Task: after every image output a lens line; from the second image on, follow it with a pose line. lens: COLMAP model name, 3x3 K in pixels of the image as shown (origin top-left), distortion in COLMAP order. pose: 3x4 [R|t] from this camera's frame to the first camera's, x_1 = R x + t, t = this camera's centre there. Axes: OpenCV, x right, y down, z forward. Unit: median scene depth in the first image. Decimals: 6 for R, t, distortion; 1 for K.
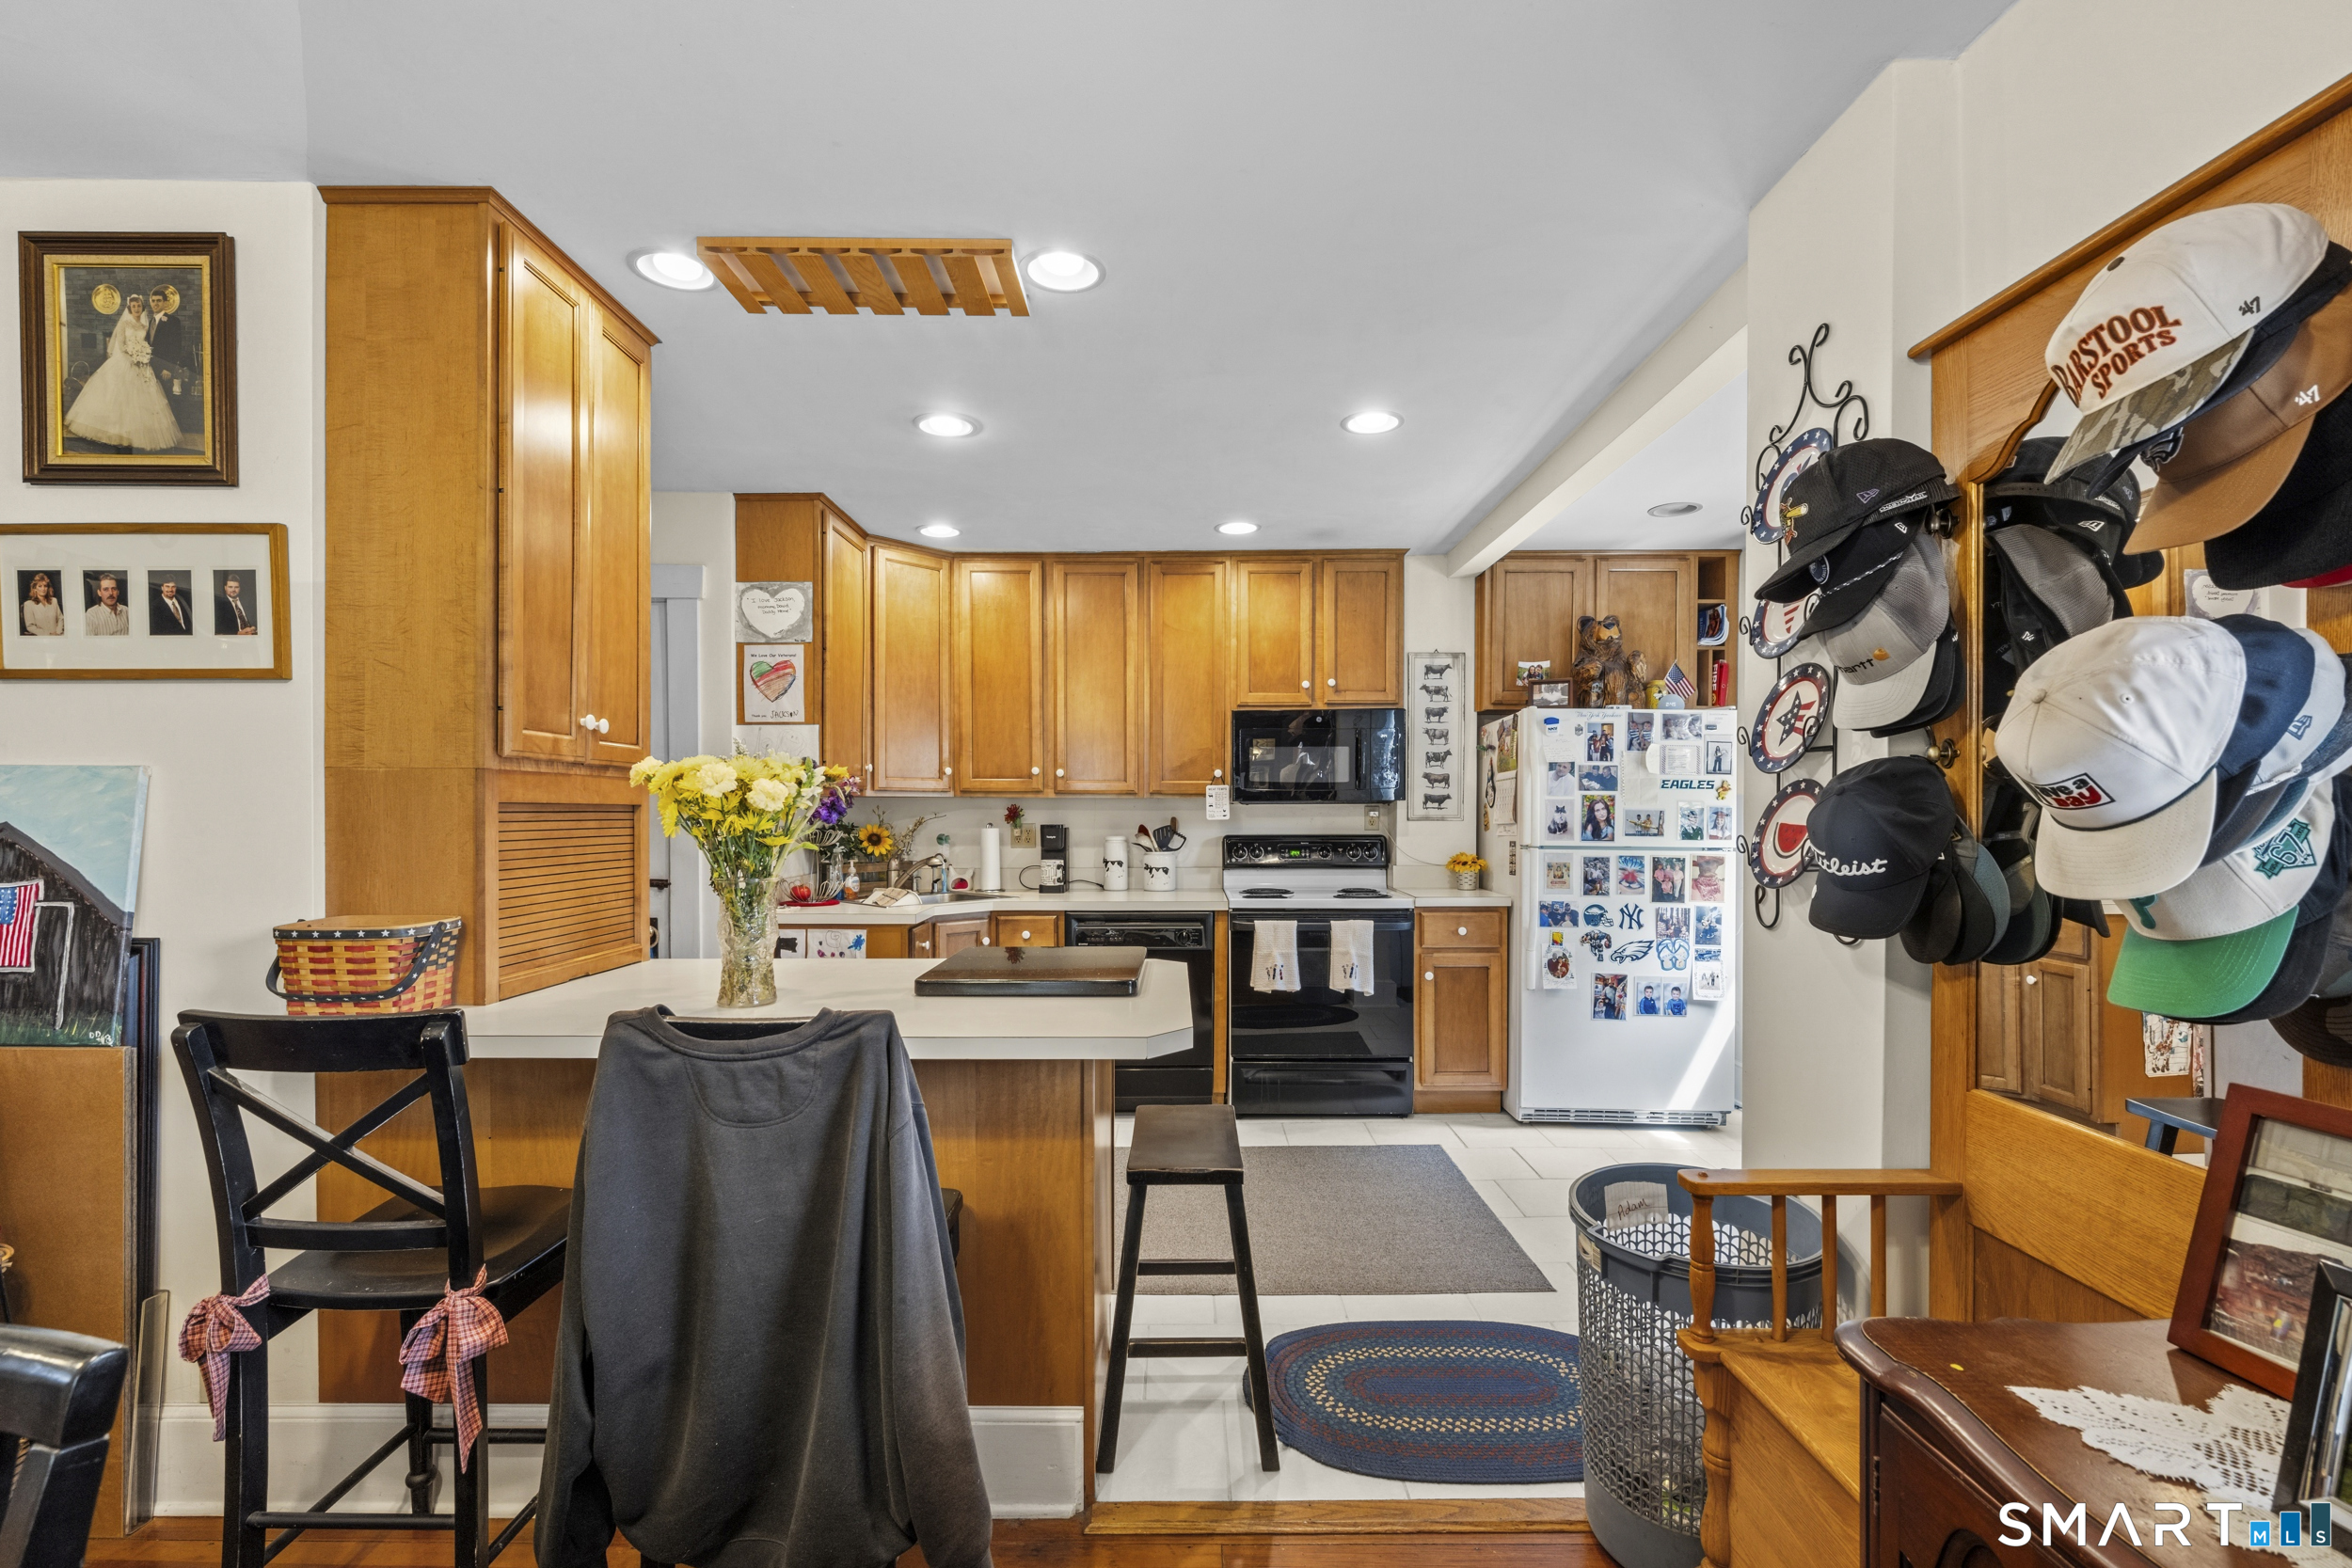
lens RADIAL K [[1052.4, 0, 1174.4], [0, 1052.4, 803.0], [0, 0, 1]] dist [-0.001449, -0.000040]
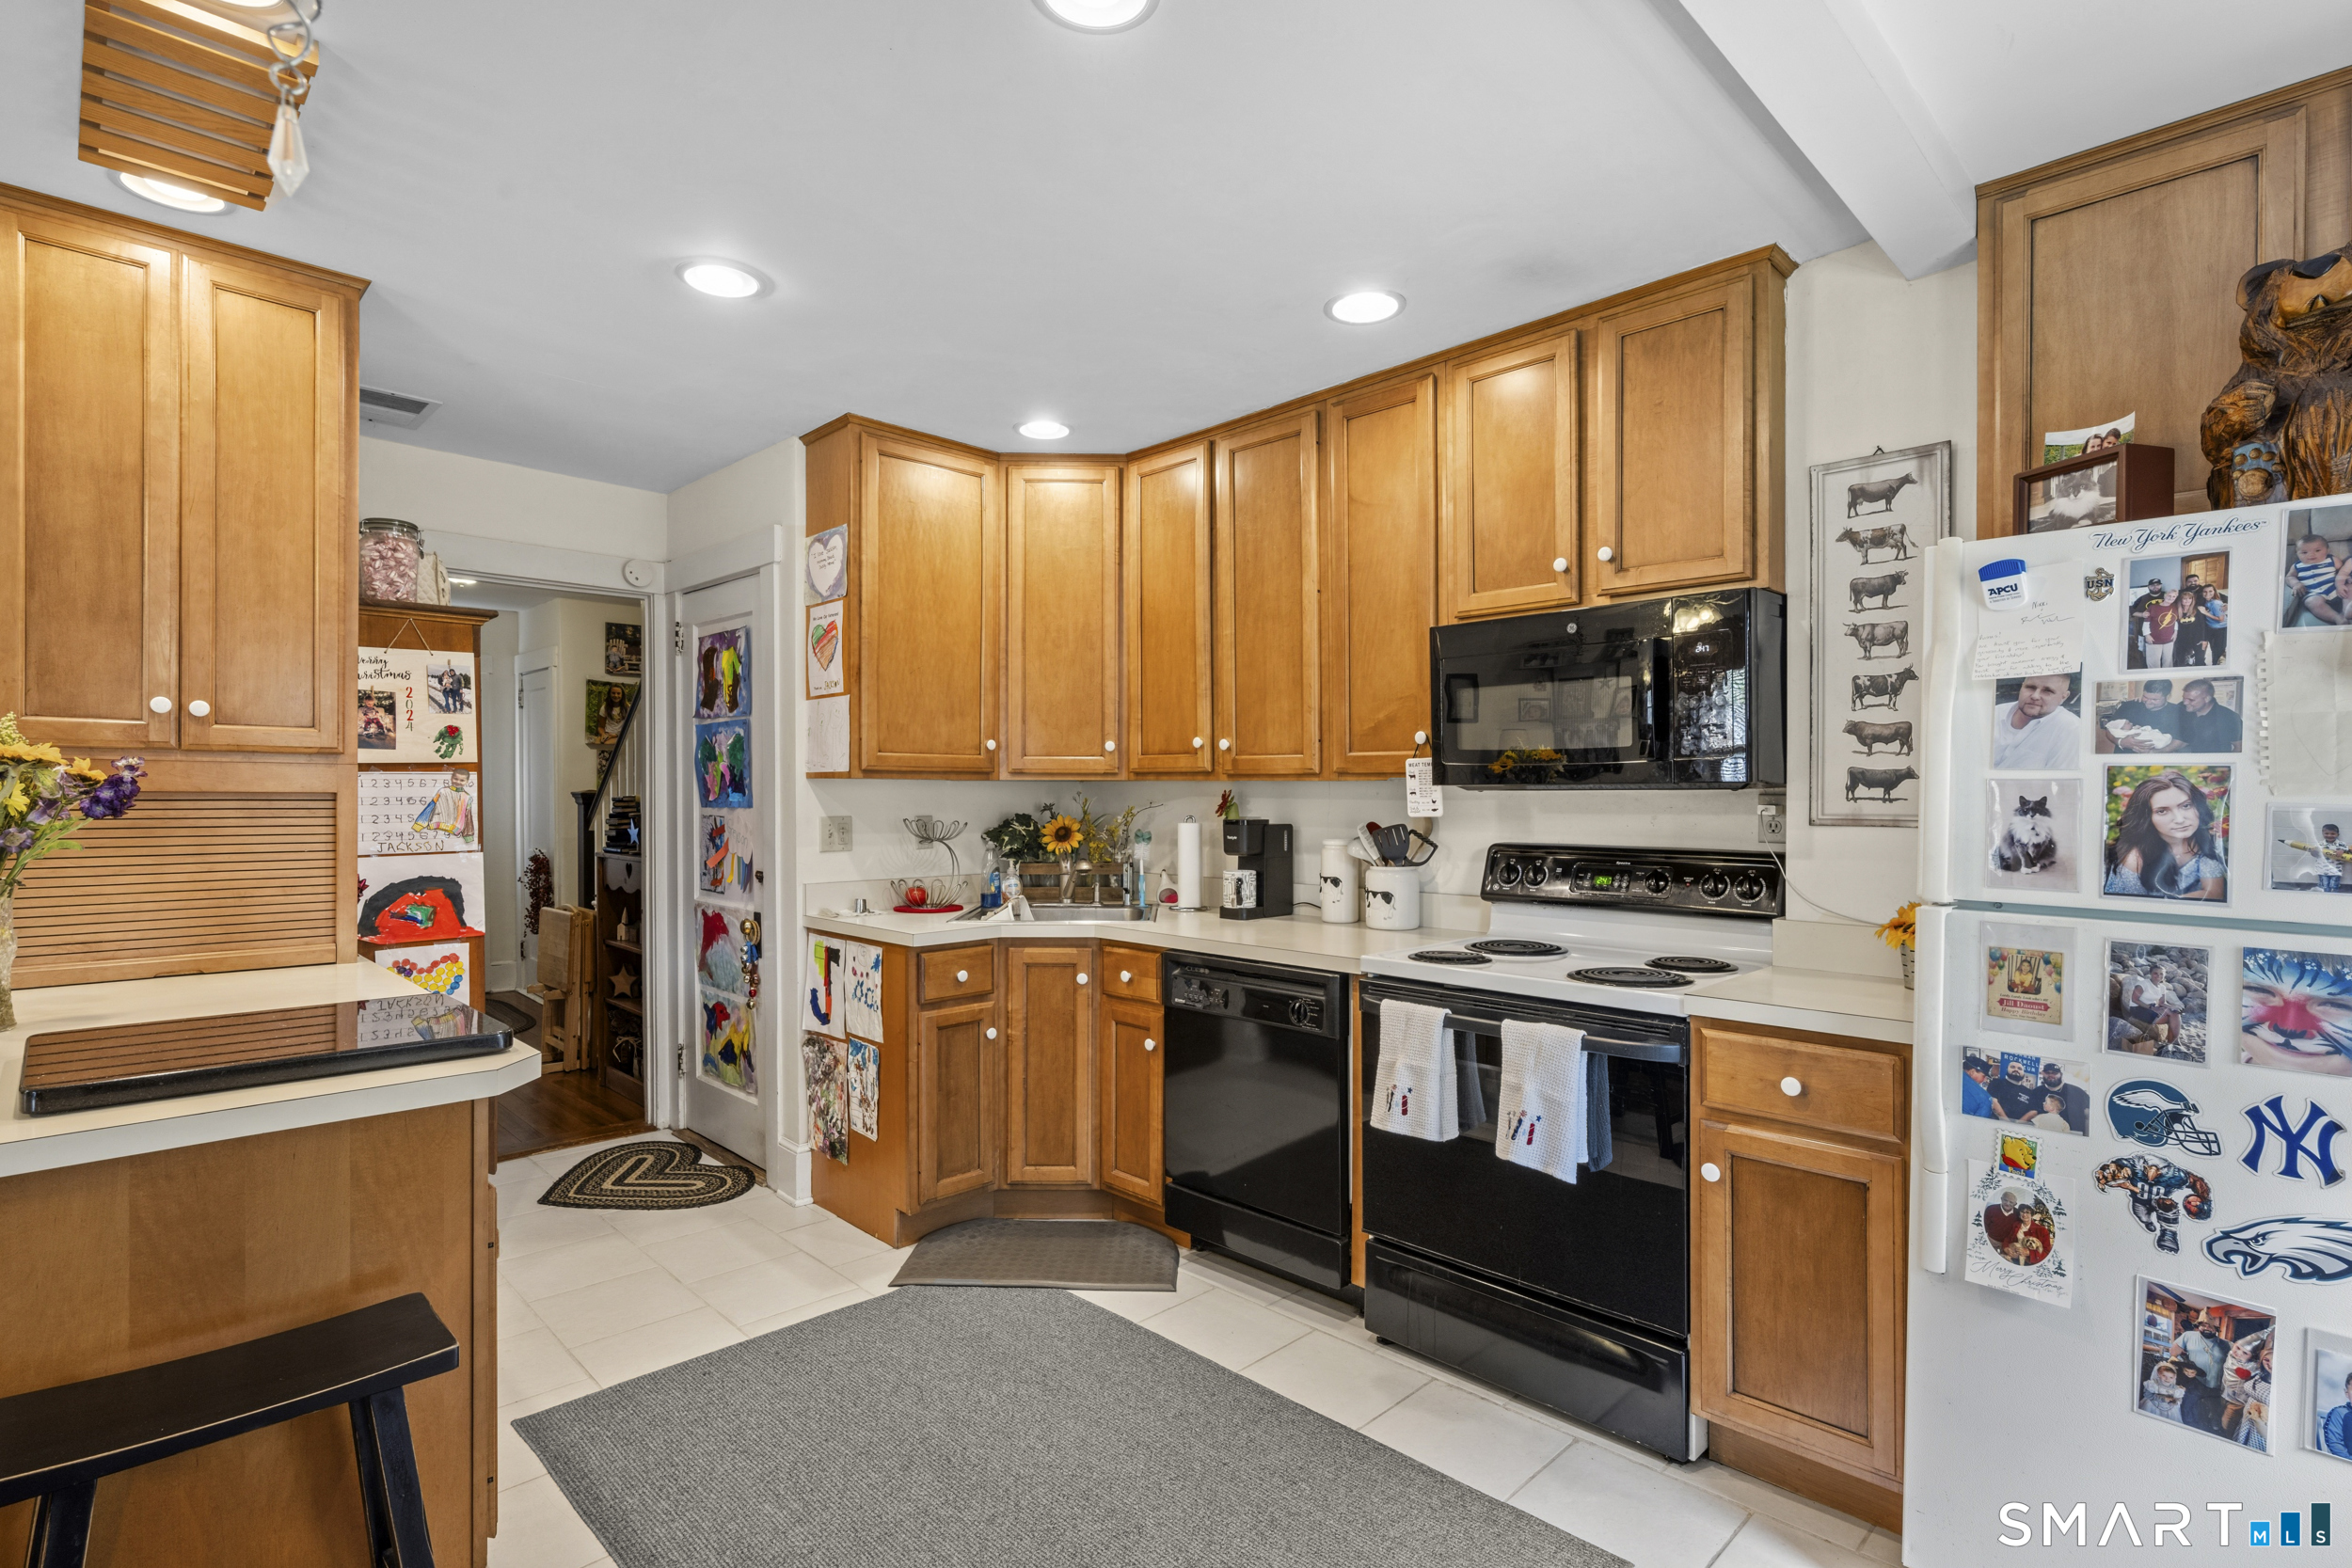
lens RADIAL K [[1138.4, 0, 1176.7], [0, 1138.4, 784.4], [0, 0, 1]] dist [-0.000513, -0.000290]
pose [[0.703991, -0.002755, -0.710203, 0.437977], [0.001956, 0.999996, -0.001941, -0.001281], [0.710206, -0.000023, 0.703994, 0.505865]]
